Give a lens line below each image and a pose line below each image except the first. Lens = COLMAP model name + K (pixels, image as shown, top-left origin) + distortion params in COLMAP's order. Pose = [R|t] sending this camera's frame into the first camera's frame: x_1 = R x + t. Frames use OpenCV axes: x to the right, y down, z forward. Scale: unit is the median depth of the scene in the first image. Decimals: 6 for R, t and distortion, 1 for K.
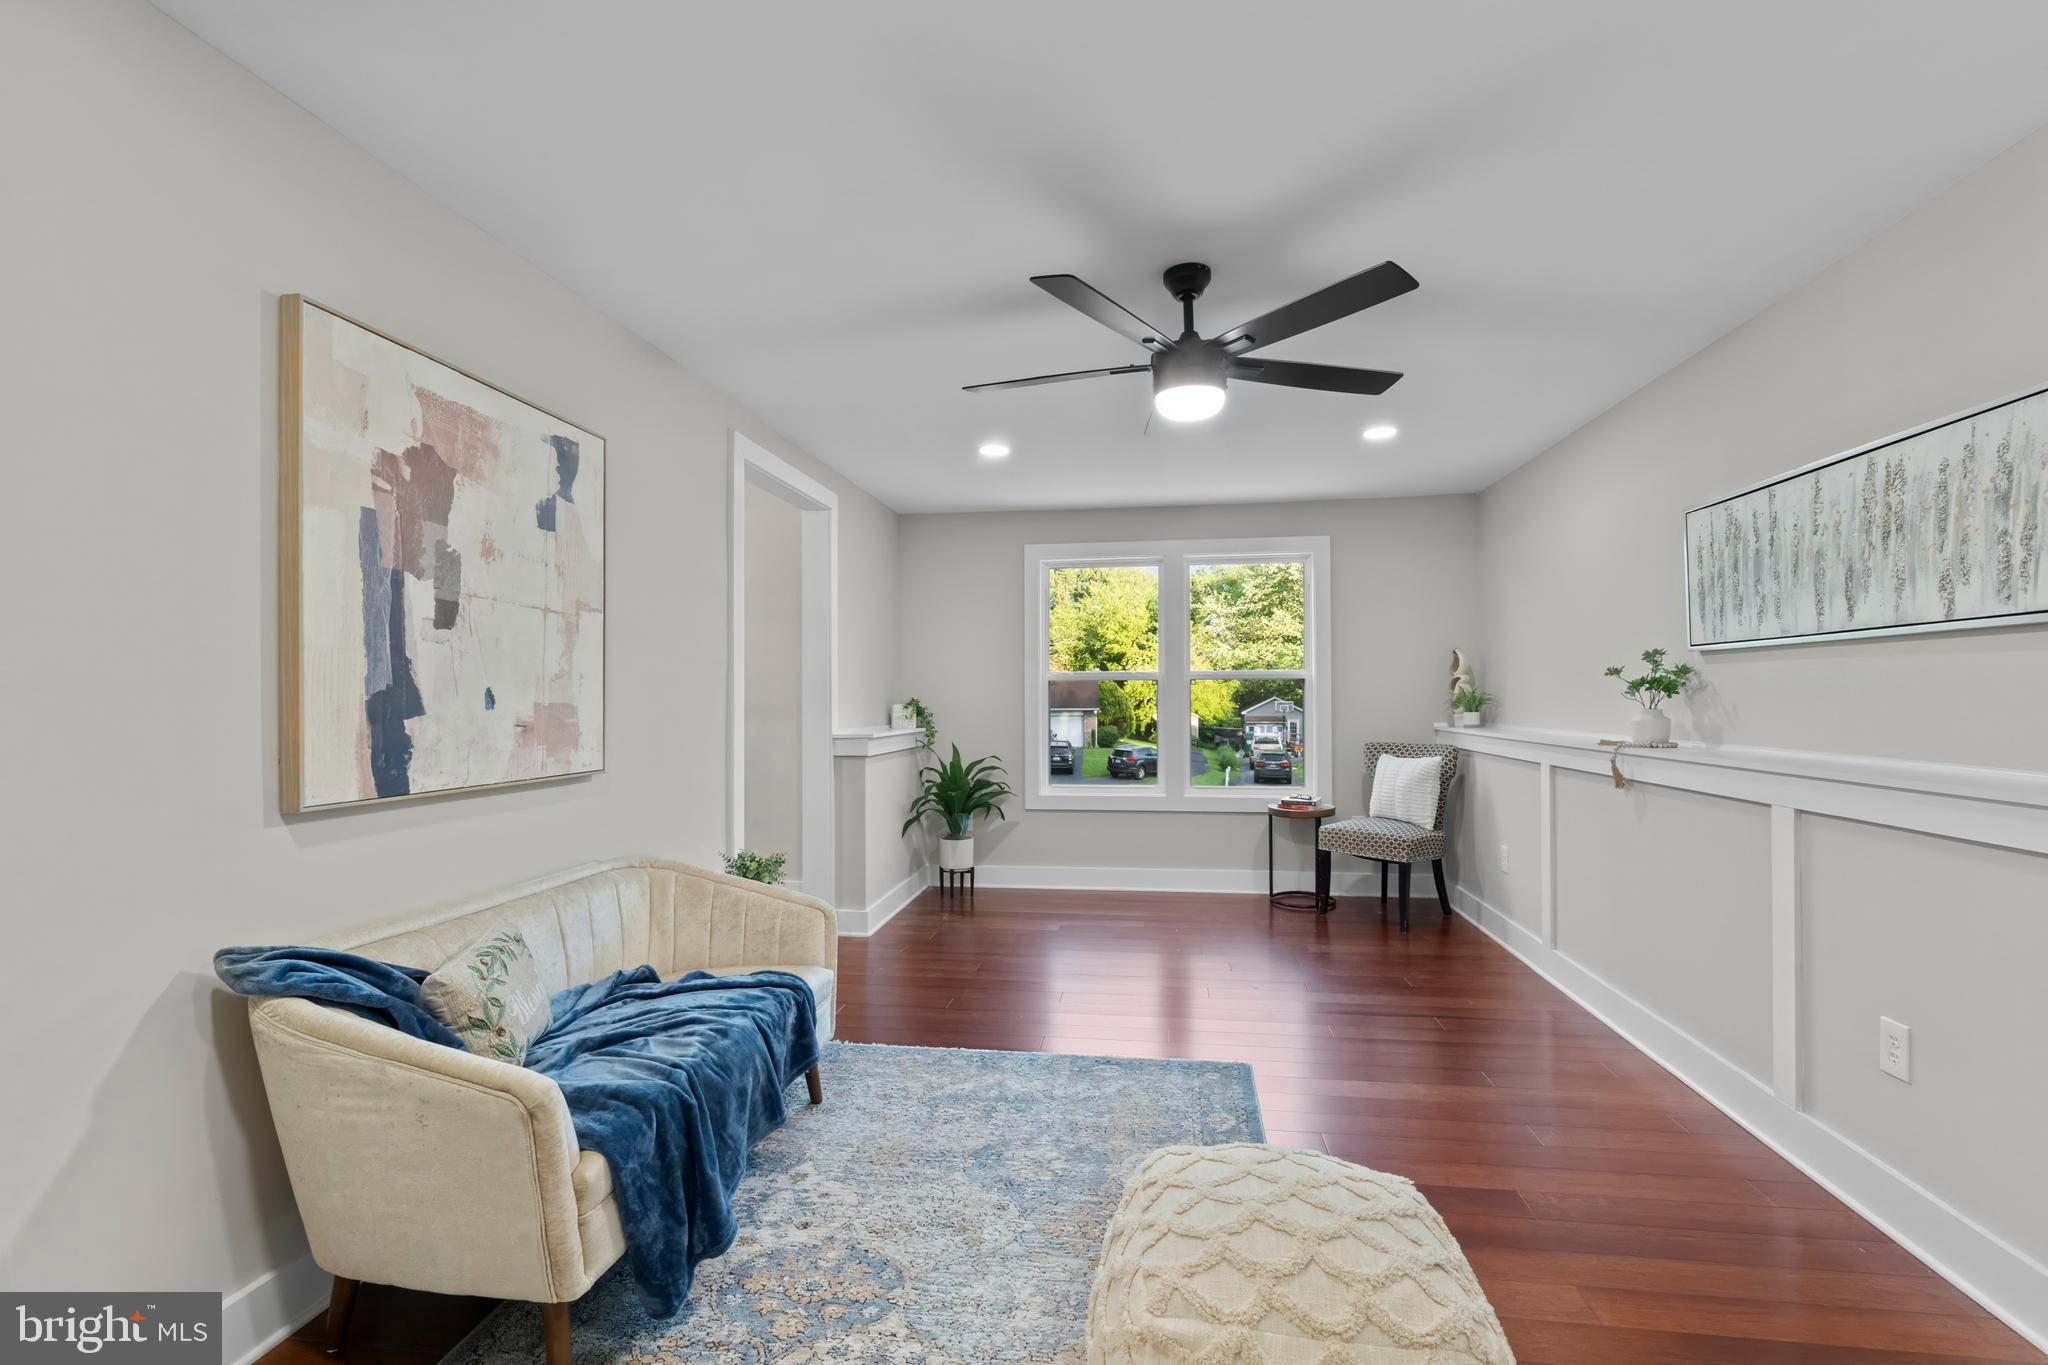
lens RADIAL K [[934.3, 0, 1025.0], [0, 934.3, 685.3], [0, 0, 1]] dist [-0.004474, 0.002549]
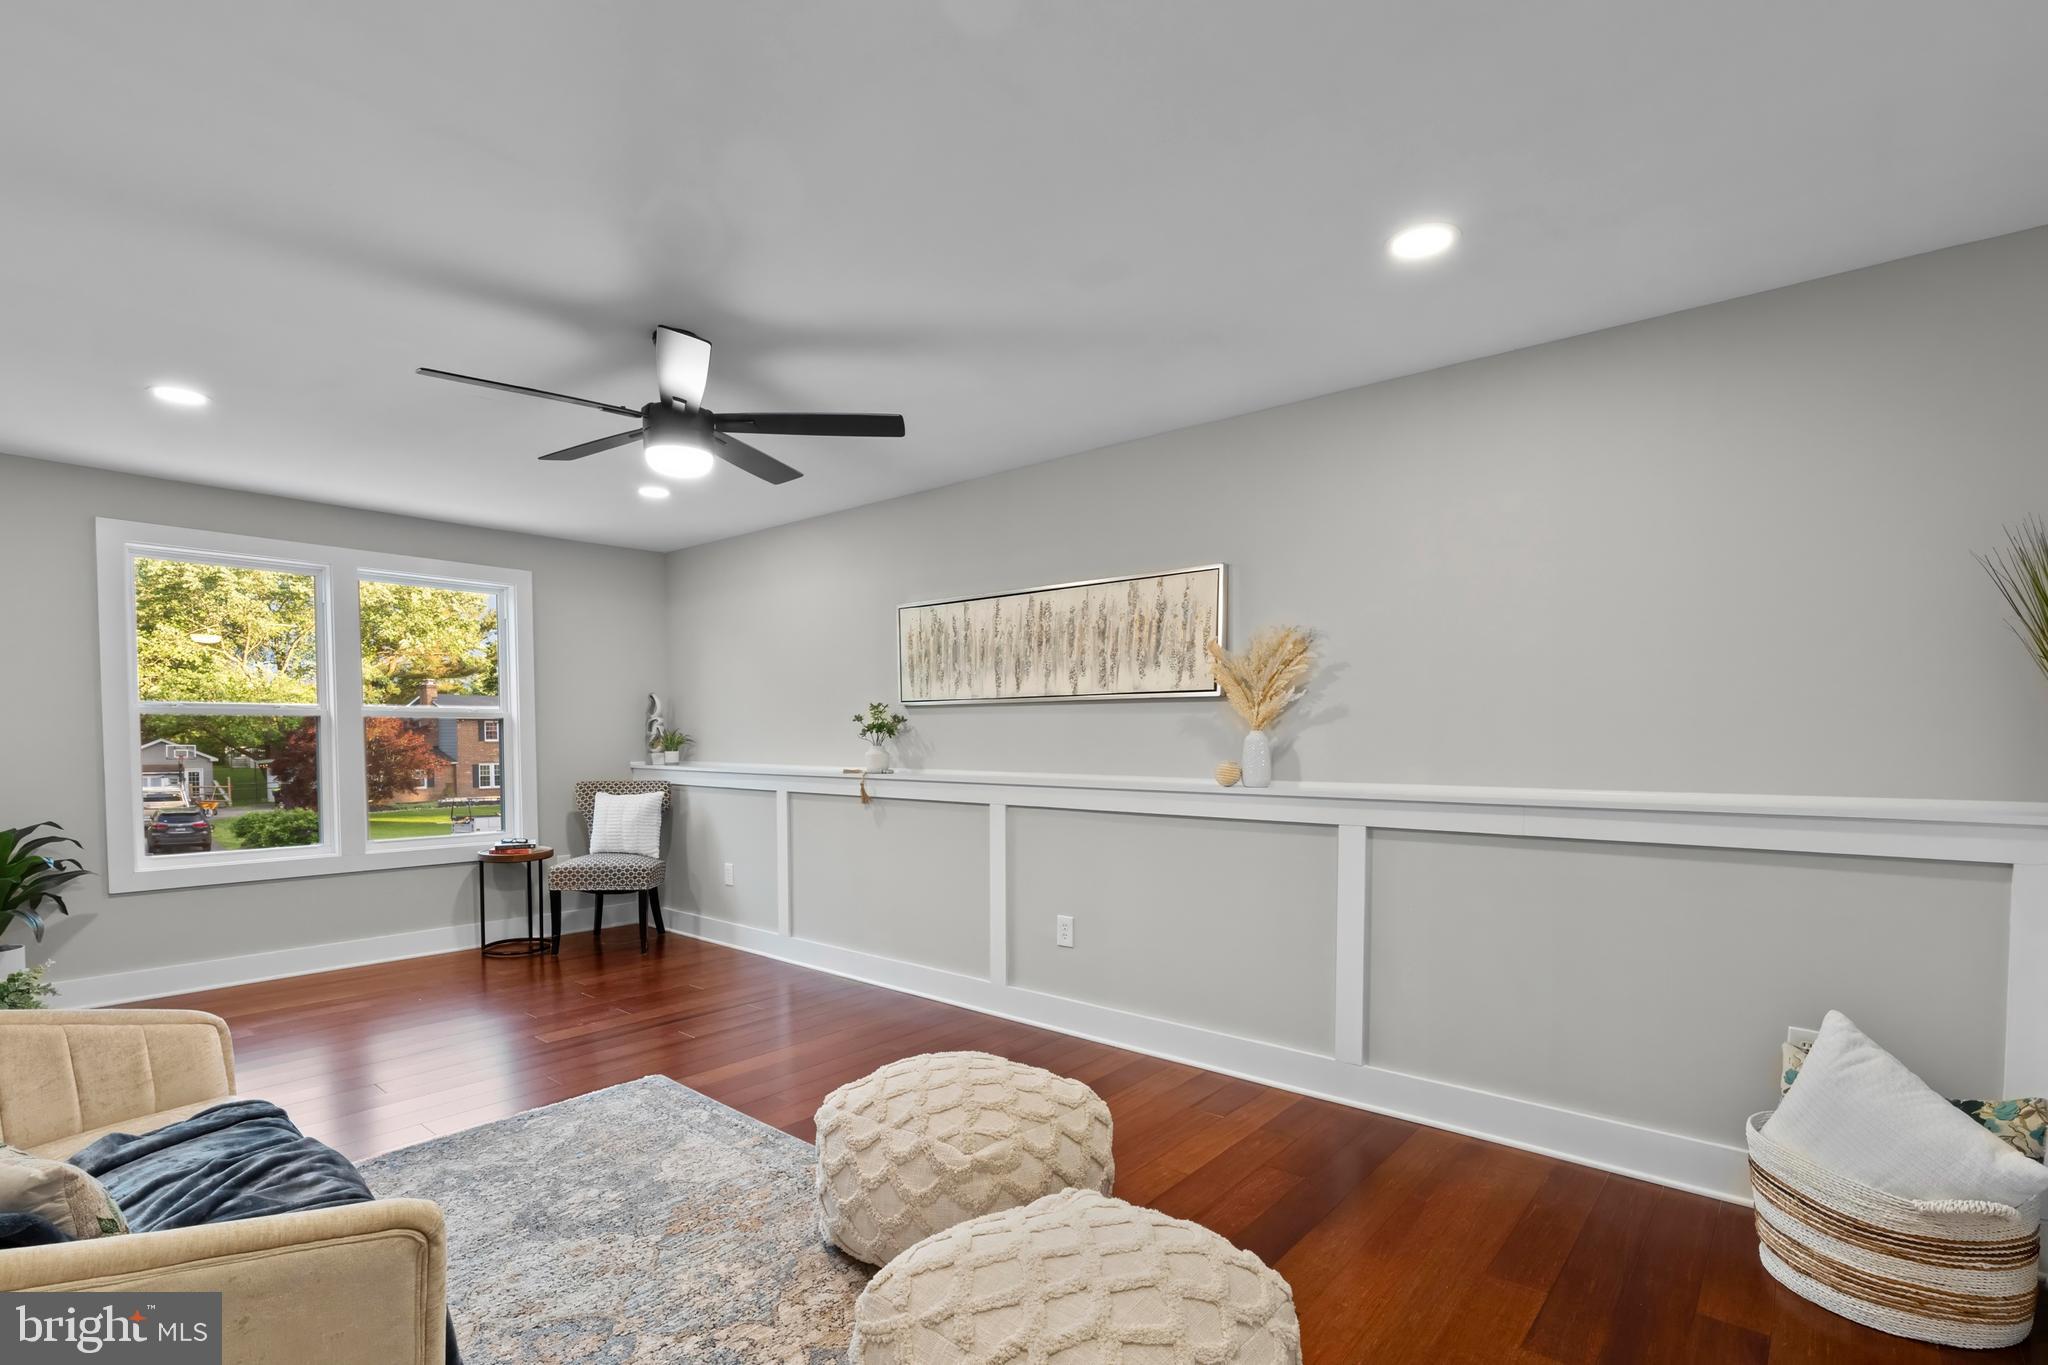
lens RADIAL K [[934.3, 0, 1042.2], [0, 934.3, 758.6], [0, 0, 1]] dist [-0.004474, 0.002549]
pose [[0.530457, -0.015560, 0.847569, -0.384060], [-0.012480, 0.999580, 0.026162, 0.004782], [-0.847620, -0.024456, 0.530040, 0.051999]]
